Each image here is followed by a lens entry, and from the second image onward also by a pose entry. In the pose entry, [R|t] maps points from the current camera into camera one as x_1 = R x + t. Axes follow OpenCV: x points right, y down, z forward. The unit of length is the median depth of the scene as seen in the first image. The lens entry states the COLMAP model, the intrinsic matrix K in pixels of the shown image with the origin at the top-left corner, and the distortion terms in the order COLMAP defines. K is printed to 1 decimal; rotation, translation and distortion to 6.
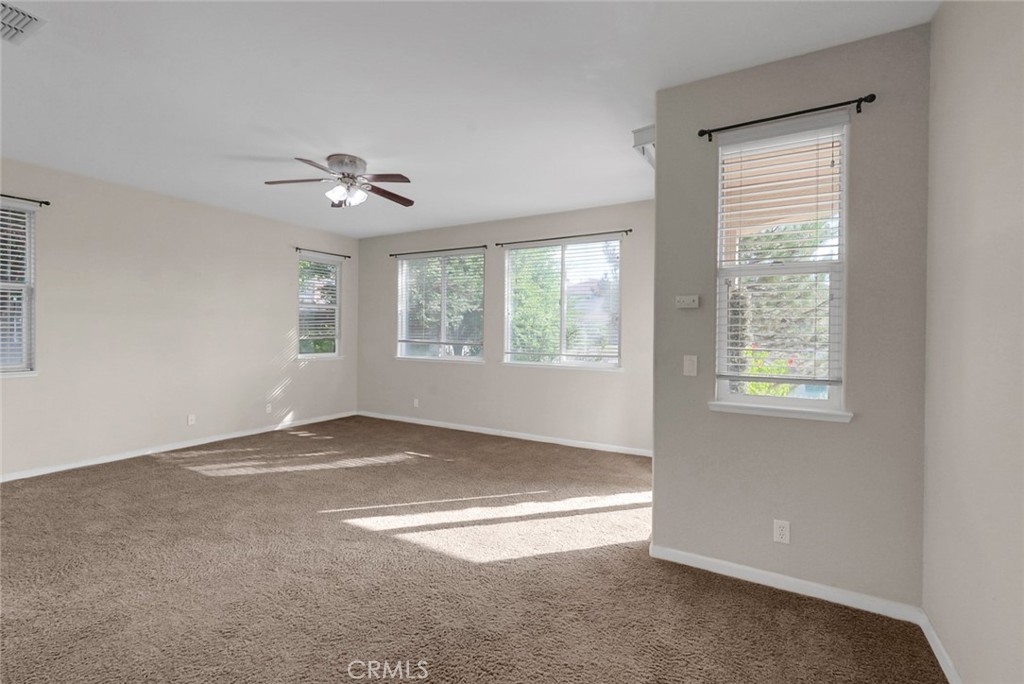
lens RADIAL K [[451.9, 0, 517.7], [0, 451.9, 338.1], [0, 0, 1]] dist [0.000369, 0.000538]
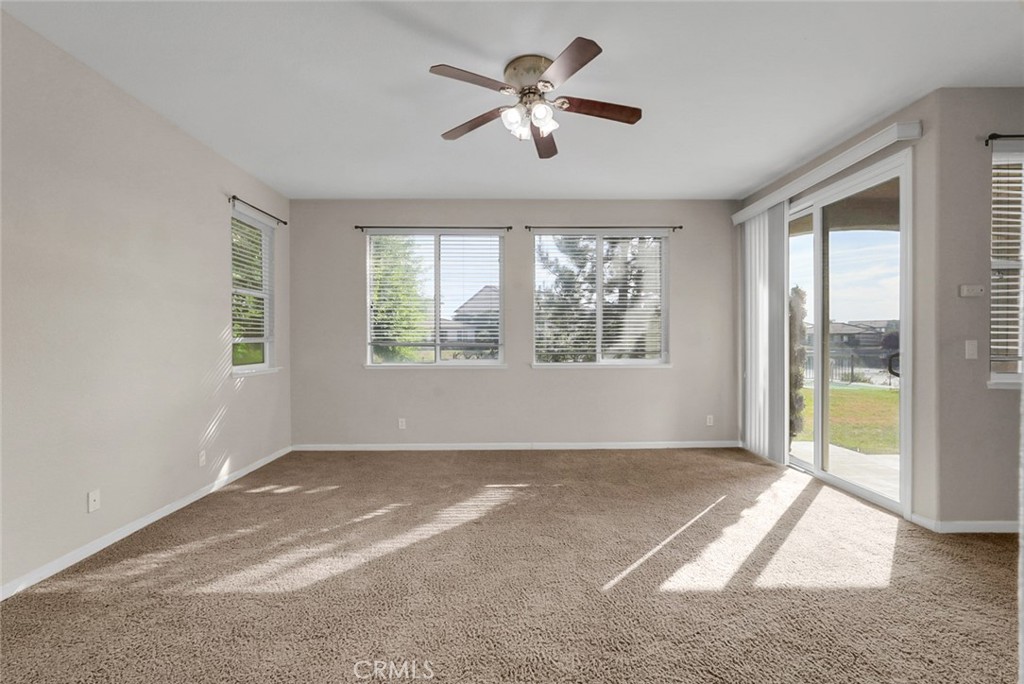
lens RADIAL K [[451.9, 0, 513.9], [0, 451.9, 343.9], [0, 0, 1]] dist [0.000369, 0.000538]
pose [[0.856304, -0.024613, 0.515886, -0.653541], [0.016491, 0.999658, 0.020320, -0.004179], [-0.516210, -0.008892, 0.856416, 0.350460]]
